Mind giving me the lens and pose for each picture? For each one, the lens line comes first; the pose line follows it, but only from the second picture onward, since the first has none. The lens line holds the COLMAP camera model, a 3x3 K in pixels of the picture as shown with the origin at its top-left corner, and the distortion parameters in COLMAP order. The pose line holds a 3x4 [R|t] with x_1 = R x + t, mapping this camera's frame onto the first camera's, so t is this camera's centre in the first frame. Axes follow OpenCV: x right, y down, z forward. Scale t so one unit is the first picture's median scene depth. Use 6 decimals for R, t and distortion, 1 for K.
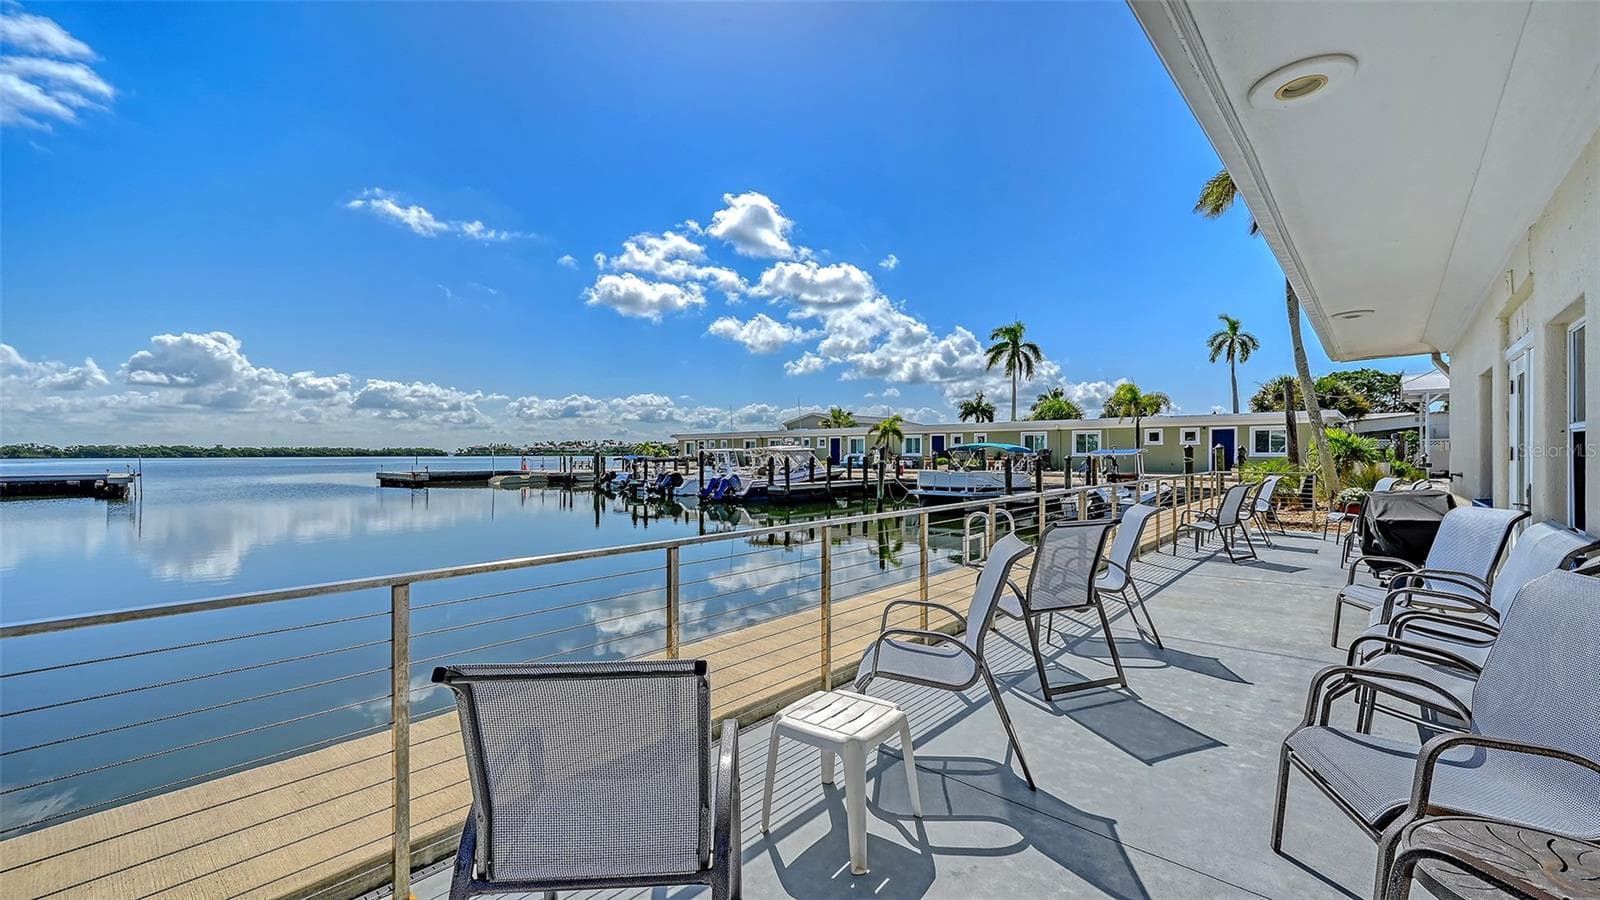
lens RADIAL K [[1312.2, 0, 800.0], [0, 1312.2, 450.0], [0, 0, 1]] dist [0.029640, 0.001038]
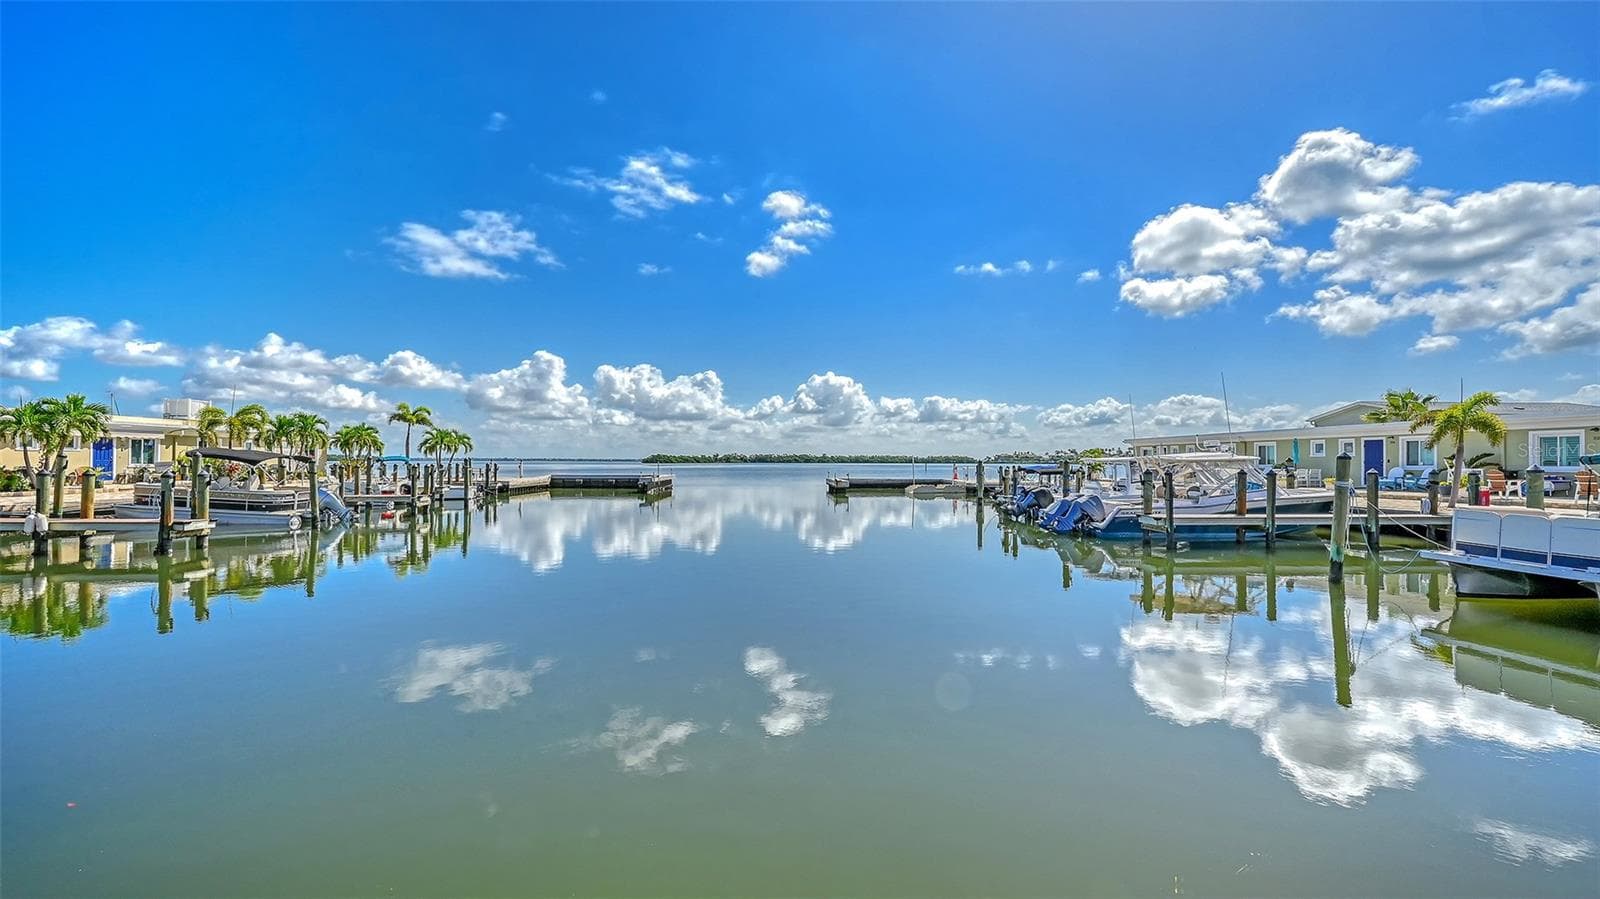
lens RADIAL K [[671.3, 0, 817.1], [0, 671.3, 364.3], [0, 0, 1]] dist [0.001021, -0.000131]
pose [[0.512477, -0.116629, -0.850744, 0.164638], [0.001525, 0.990855, -0.134919, -0.001946], [0.858700, 0.067846, 0.507969, 0.627445]]
